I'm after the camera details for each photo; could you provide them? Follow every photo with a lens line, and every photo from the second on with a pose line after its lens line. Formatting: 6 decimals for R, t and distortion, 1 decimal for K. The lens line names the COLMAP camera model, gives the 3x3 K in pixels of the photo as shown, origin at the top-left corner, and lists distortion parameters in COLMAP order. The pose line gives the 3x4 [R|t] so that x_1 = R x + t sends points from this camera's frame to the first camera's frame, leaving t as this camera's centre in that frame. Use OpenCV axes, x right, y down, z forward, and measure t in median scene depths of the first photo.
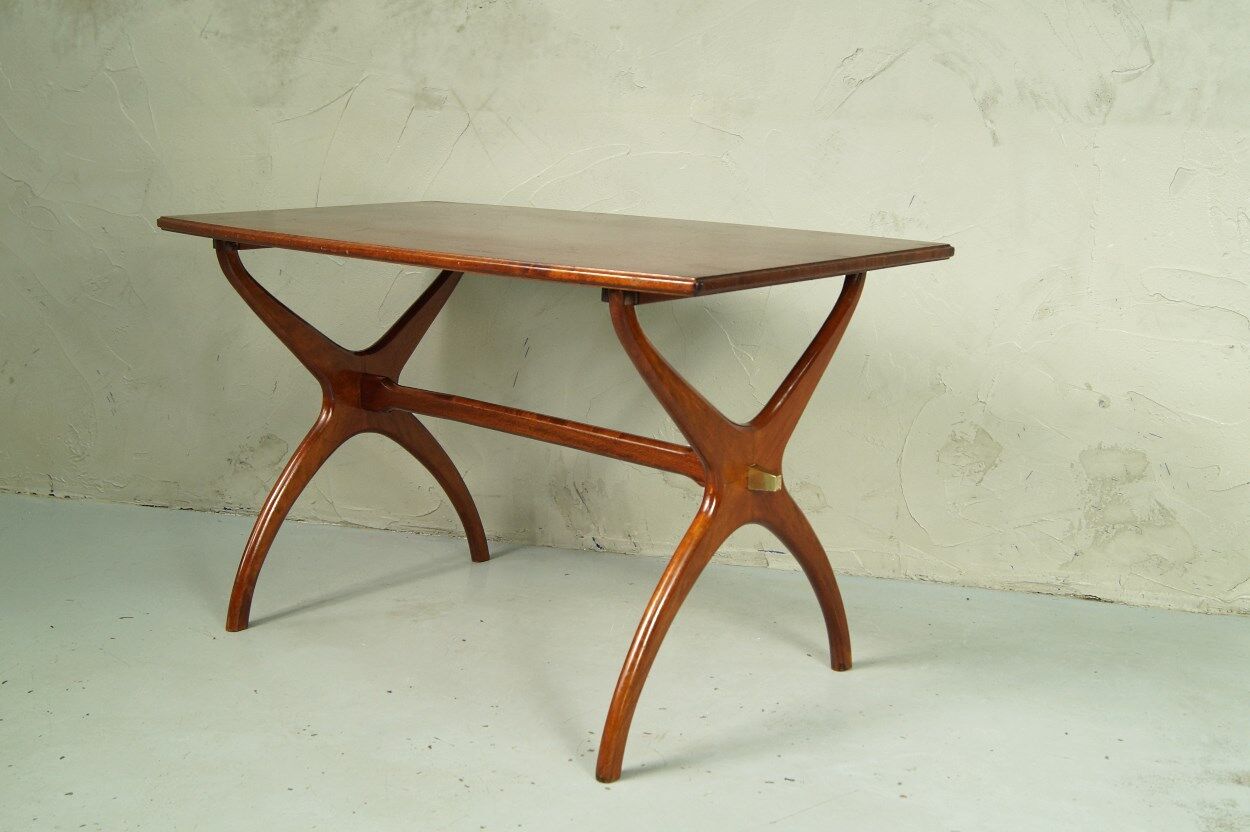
lens RADIAL K [[1522.5, 0, 645.0], [0, 1522.5, 399.6], [0, 0, 1]] dist [-0.042593, 0.000000]
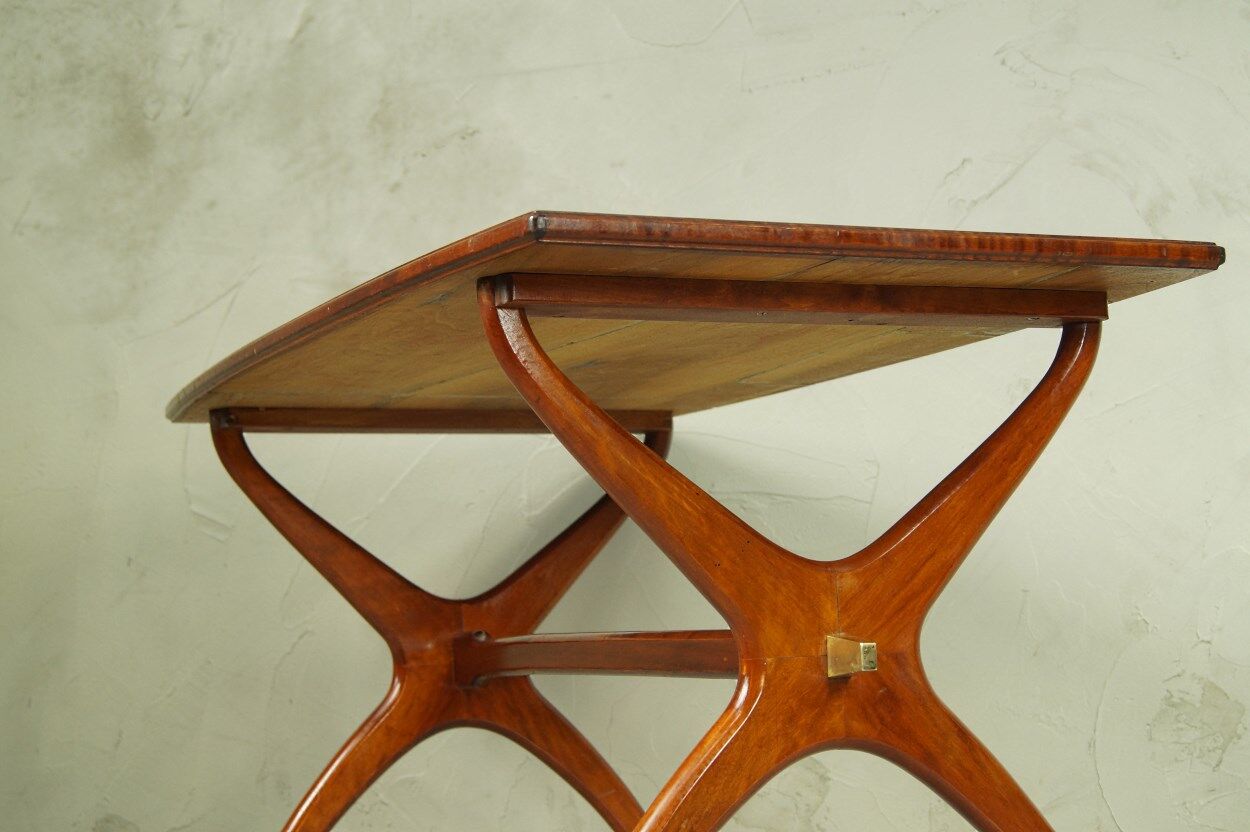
lens RADIAL K [[2072.5, 0, 636.9], [0, 2072.5, 417.0], [0, 0, 1]] dist [-0.015296, 0.000000]
pose [[0.995664, -0.055157, 0.074902, -0.089962], [0.075087, 0.951866, -0.297176, 0.157284], [-0.054905, 0.301512, 0.951880, 0.109349]]
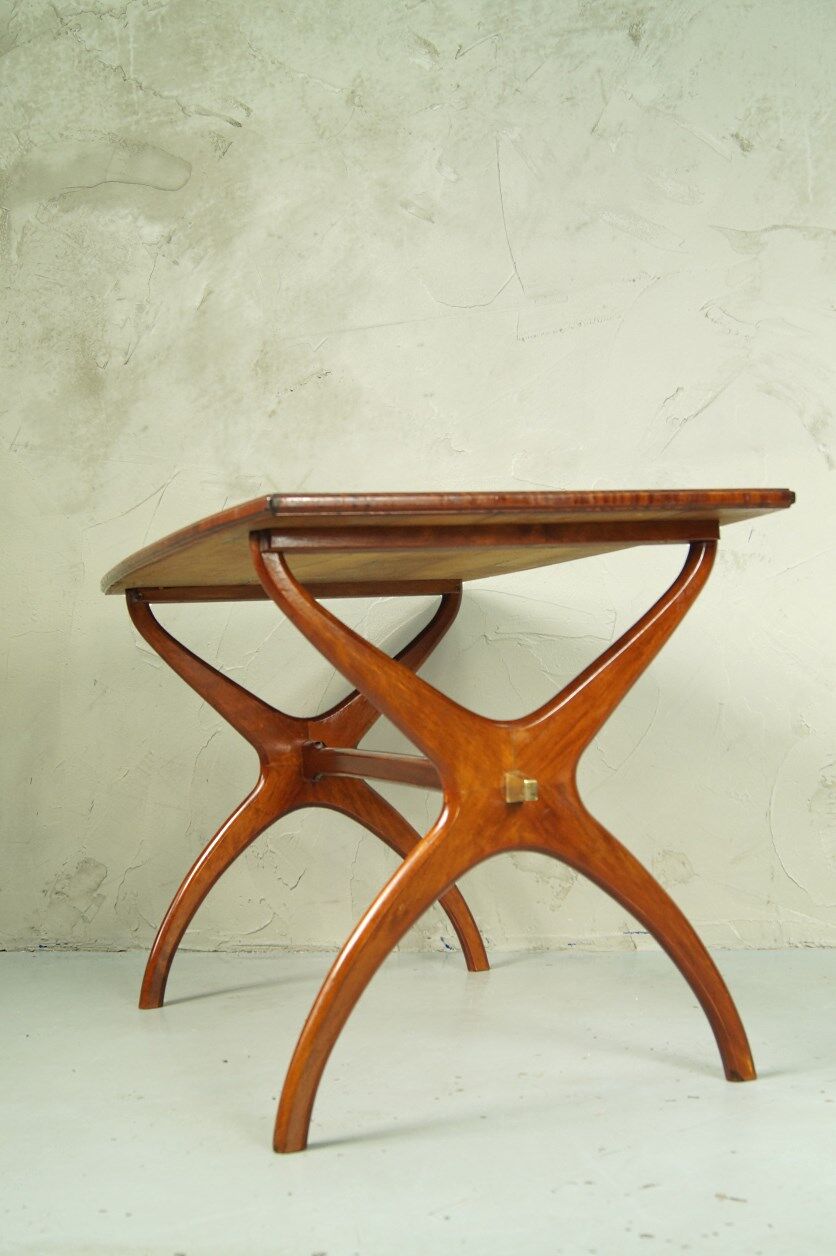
lens RADIAL K [[1529.8, 0, 438.1], [0, 1529.8, 637.9], [0, 0, 1]] dist [-0.042593, 0.000000]
pose [[0.997412, -0.071282, -0.009349, -0.015680], [0.067374, 0.972165, -0.224401, 0.130088], [0.025085, 0.223191, 0.974452, 0.070940]]
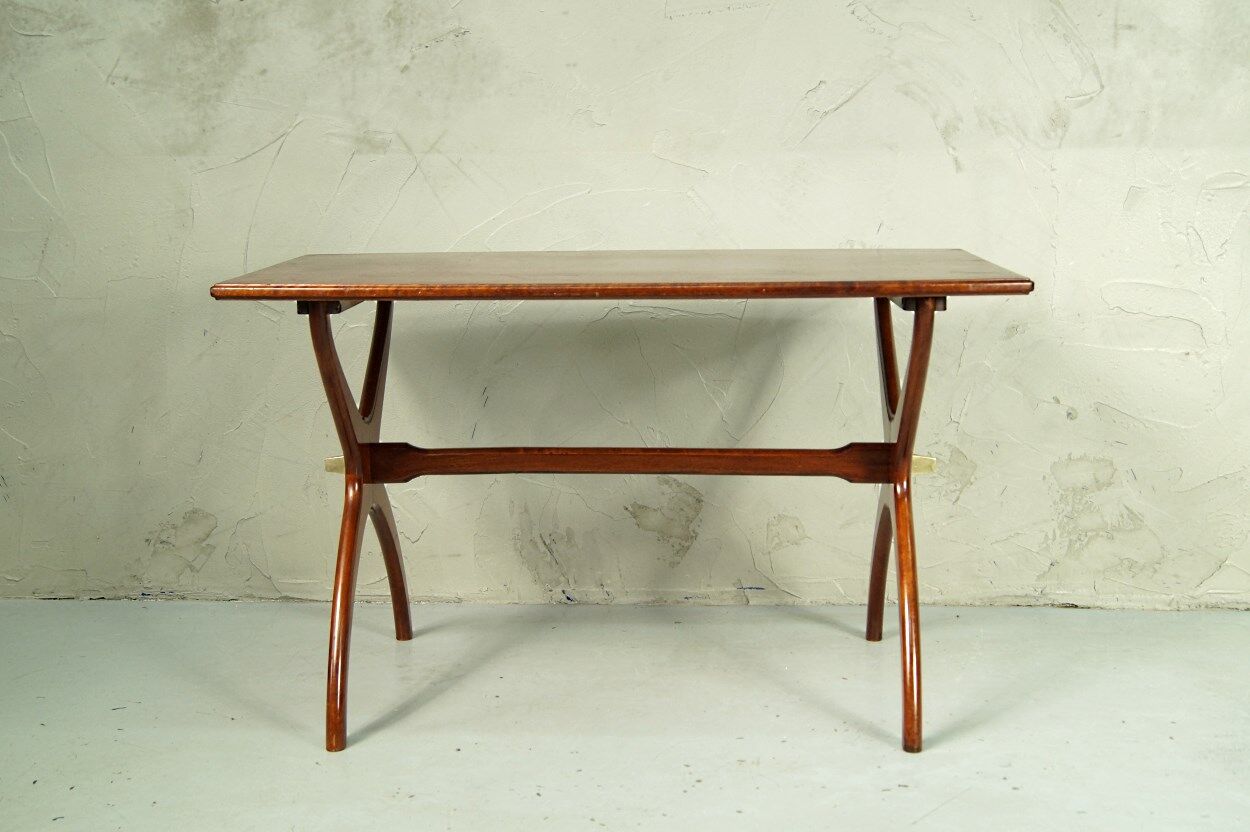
lens RADIAL K [[1729.4, 0, 631.0], [0, 1729.4, 399.3], [0, 0, 1]] dist [-0.033798, 0.000000]
pose [[0.977970, -0.058309, 0.200437, -0.218471], [0.066596, 0.997171, -0.034849, 0.012045], [-0.197838, 0.047430, 0.979087, -0.091113]]
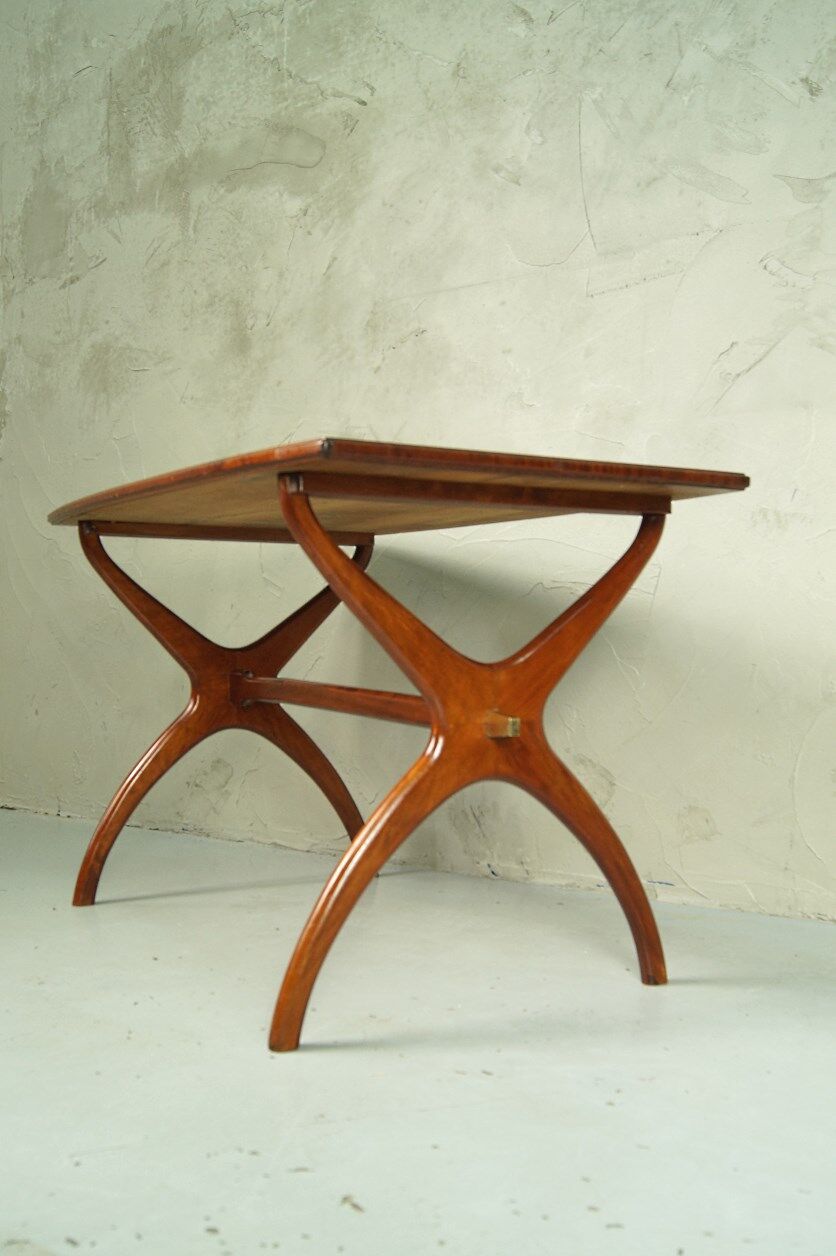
lens RADIAL K [[1290.6, 0, 420.1], [0, 1290.6, 634.0], [0, 0, 1]] dist [-0.058026, 0.000000]
pose [[0.944194, -0.006450, -0.329328, 0.210956], [-0.056311, 0.981929, -0.180677, 0.104503], [0.324542, 0.189139, 0.926768, 0.207217]]
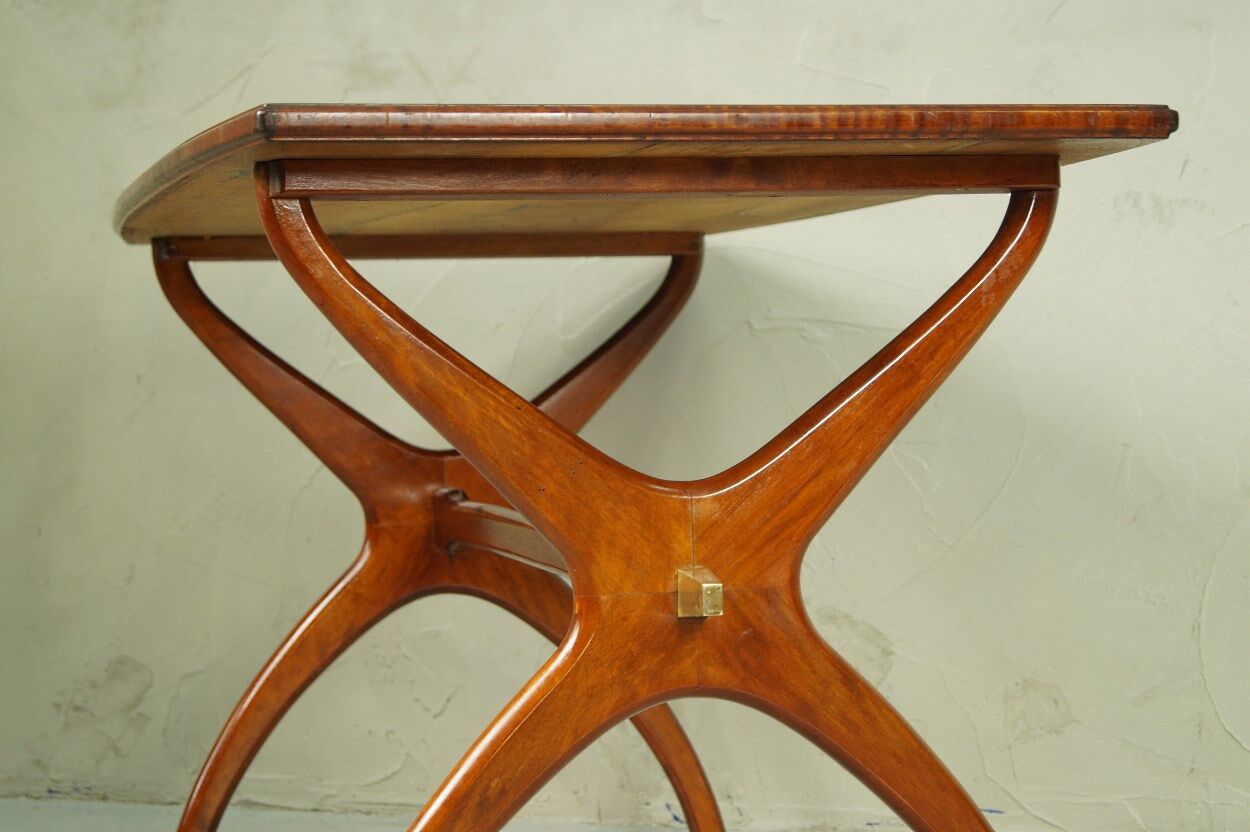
lens RADIAL K [[2385.8, 0, 646.9], [0, 2385.8, 417.6], [0, 0, 1]] dist [-0.004136, 0.000000]
pose [[0.995399, -0.043589, -0.085330, 0.044013], [0.027919, 0.983835, -0.176886, 0.113780], [0.091660, 0.173689, 0.980526, 0.103789]]
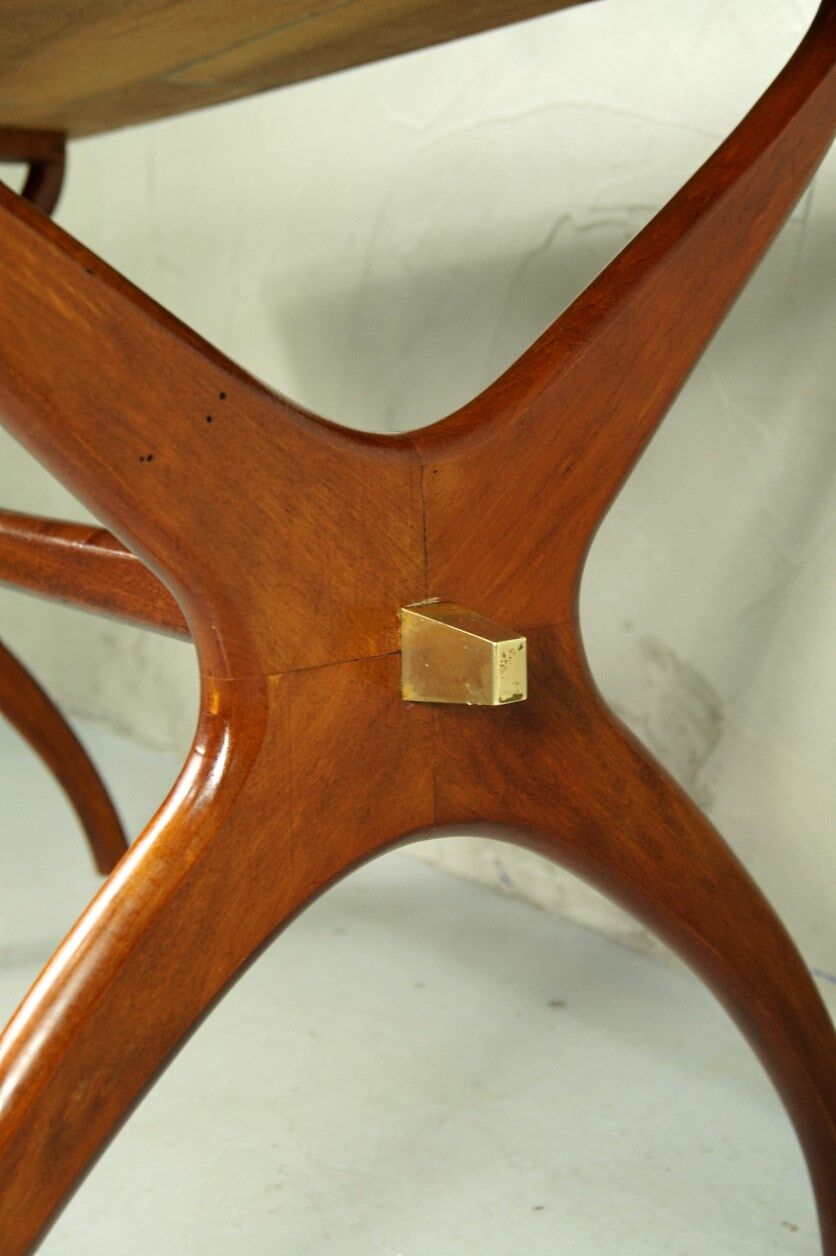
lens RADIAL K [[1529.8, 0, 414.4], [0, 1529.8, 633.3], [0, 0, 1]] dist [-0.042593, 0.000000]
pose [[0.956948, -0.104206, 0.270910, -0.047222], [0.107892, 0.994162, 0.001294, 0.052140], [-0.269464, 0.027991, 0.962604, 0.489627]]
